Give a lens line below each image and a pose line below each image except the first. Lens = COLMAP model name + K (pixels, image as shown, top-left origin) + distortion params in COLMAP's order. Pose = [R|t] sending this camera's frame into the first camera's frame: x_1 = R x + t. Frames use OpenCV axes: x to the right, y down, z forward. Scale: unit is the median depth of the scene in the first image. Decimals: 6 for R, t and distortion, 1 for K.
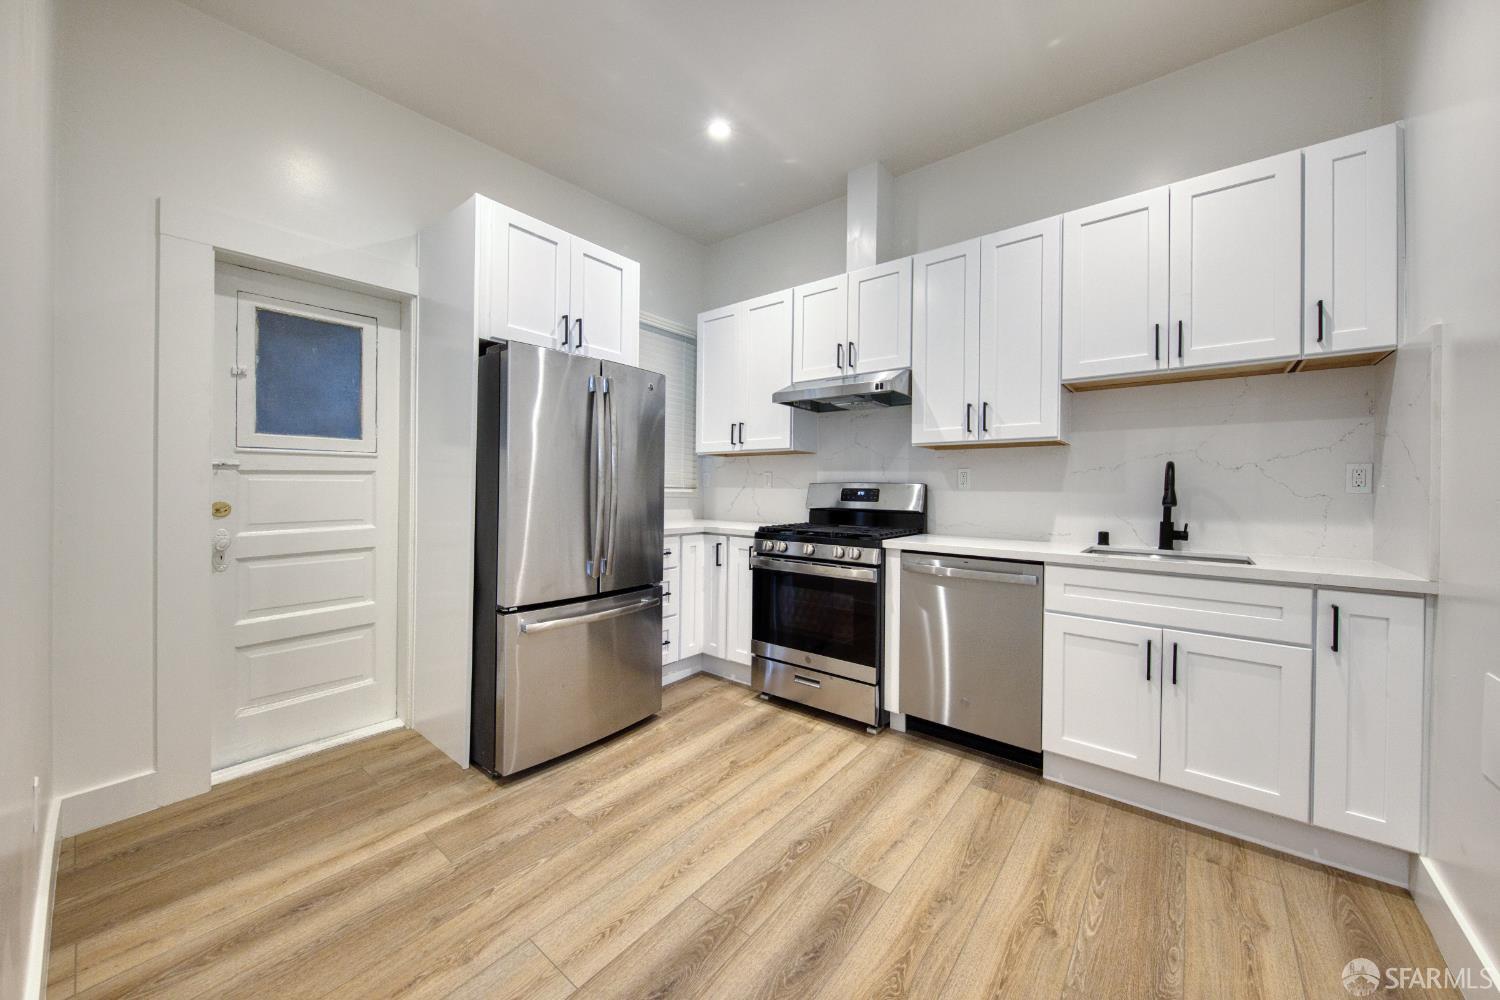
lens RADIAL K [[537.7, 0, 746.2], [0, 537.7, 488.2], [0, 0, 1]] dist [-0.016634, -0.000259]
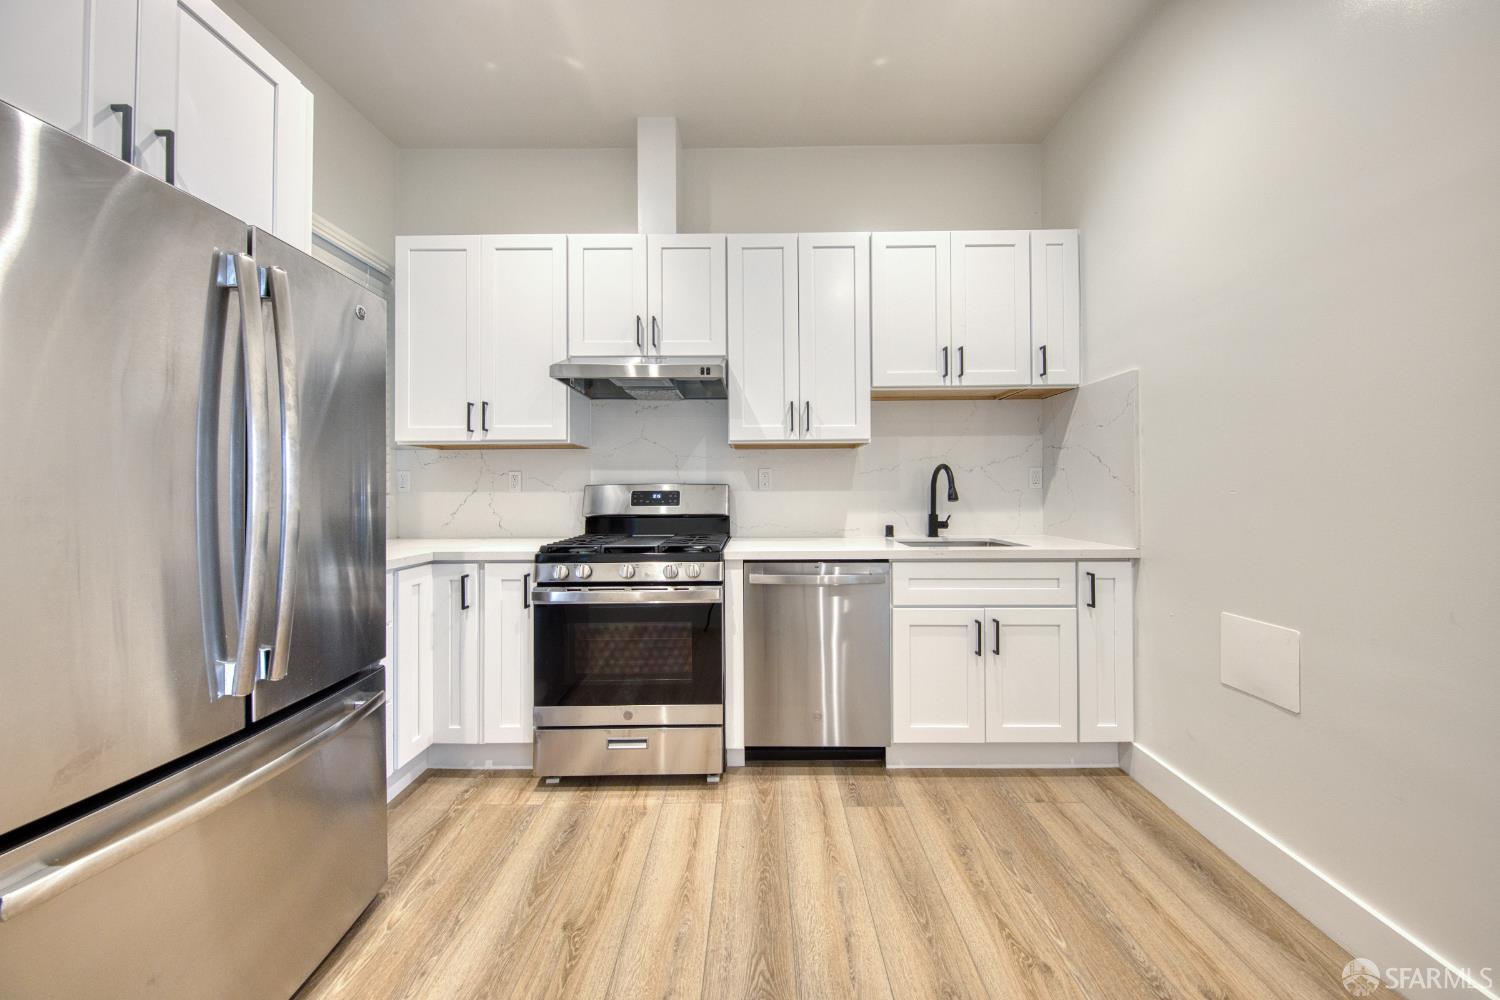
lens RADIAL K [[477.1, 0, 758.1], [0, 477.1, 485.7], [0, 0, 1]] dist [-0.006991, -0.000471]
pose [[0.770956, -0.010797, 0.636797, -0.186541], [0.014208, 0.999899, -0.000248, -0.006213], [-0.636730, 0.009239, 0.771032, 0.386443]]
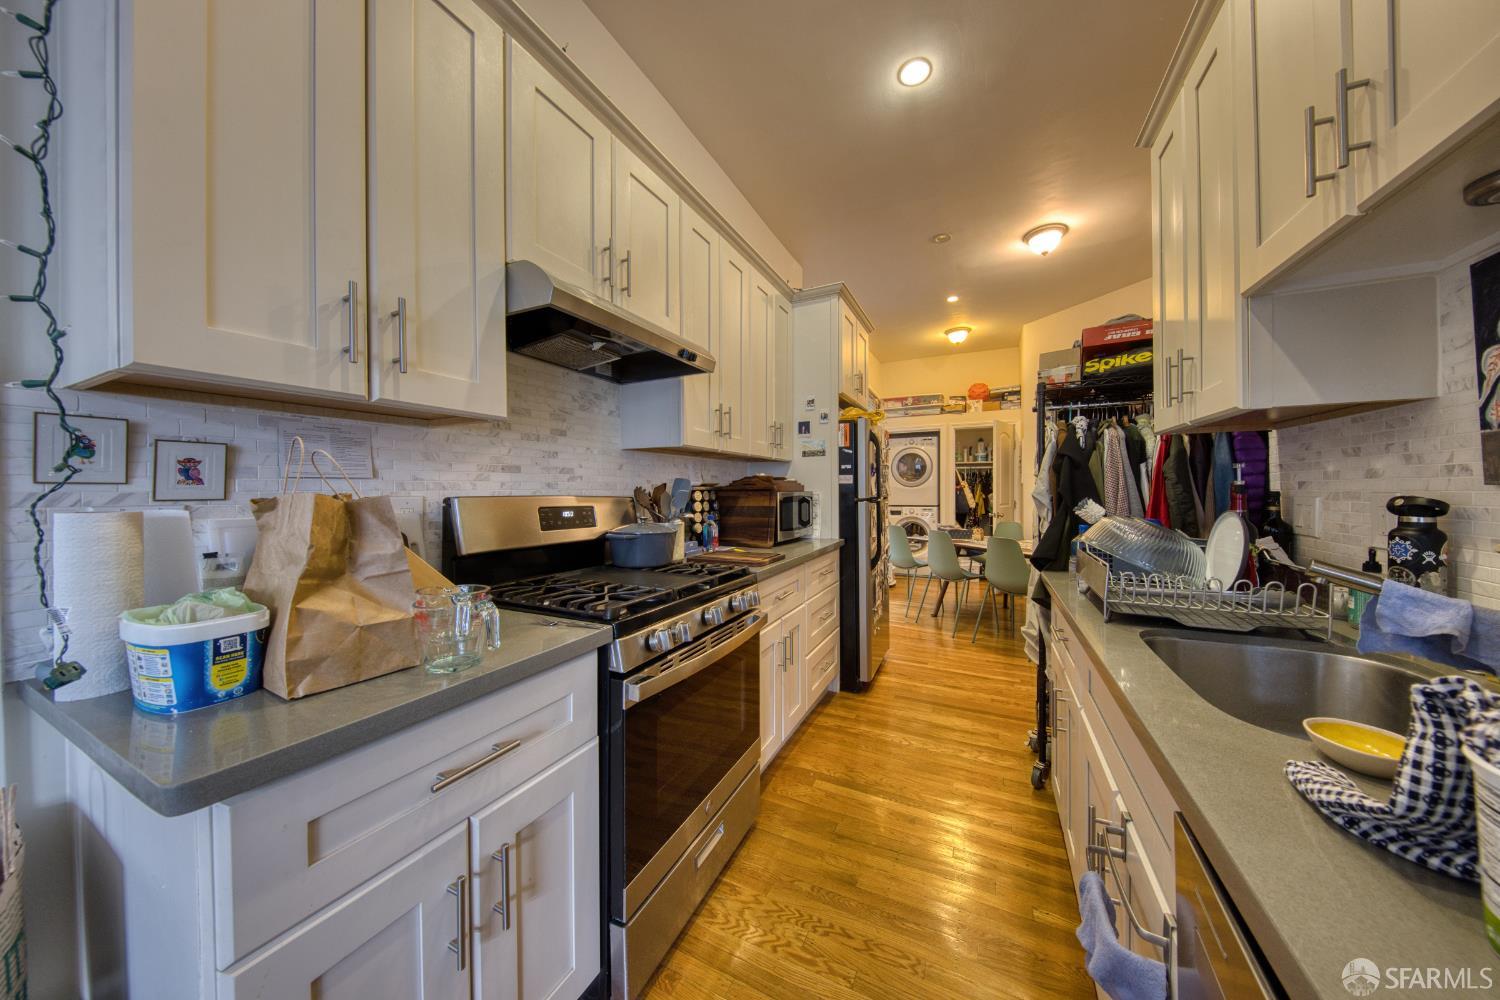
lens RADIAL K [[477.1, 0, 751.6], [0, 477.1, 495.4], [0, 0, 1]] dist [-0.006991, -0.000471]
pose [[-0.229487, -0.008842, 0.973271, -0.398546], [0.003812, 0.999943, 0.009983, -0.018424], [-0.973304, 0.006001, -0.229441, 1.168631]]
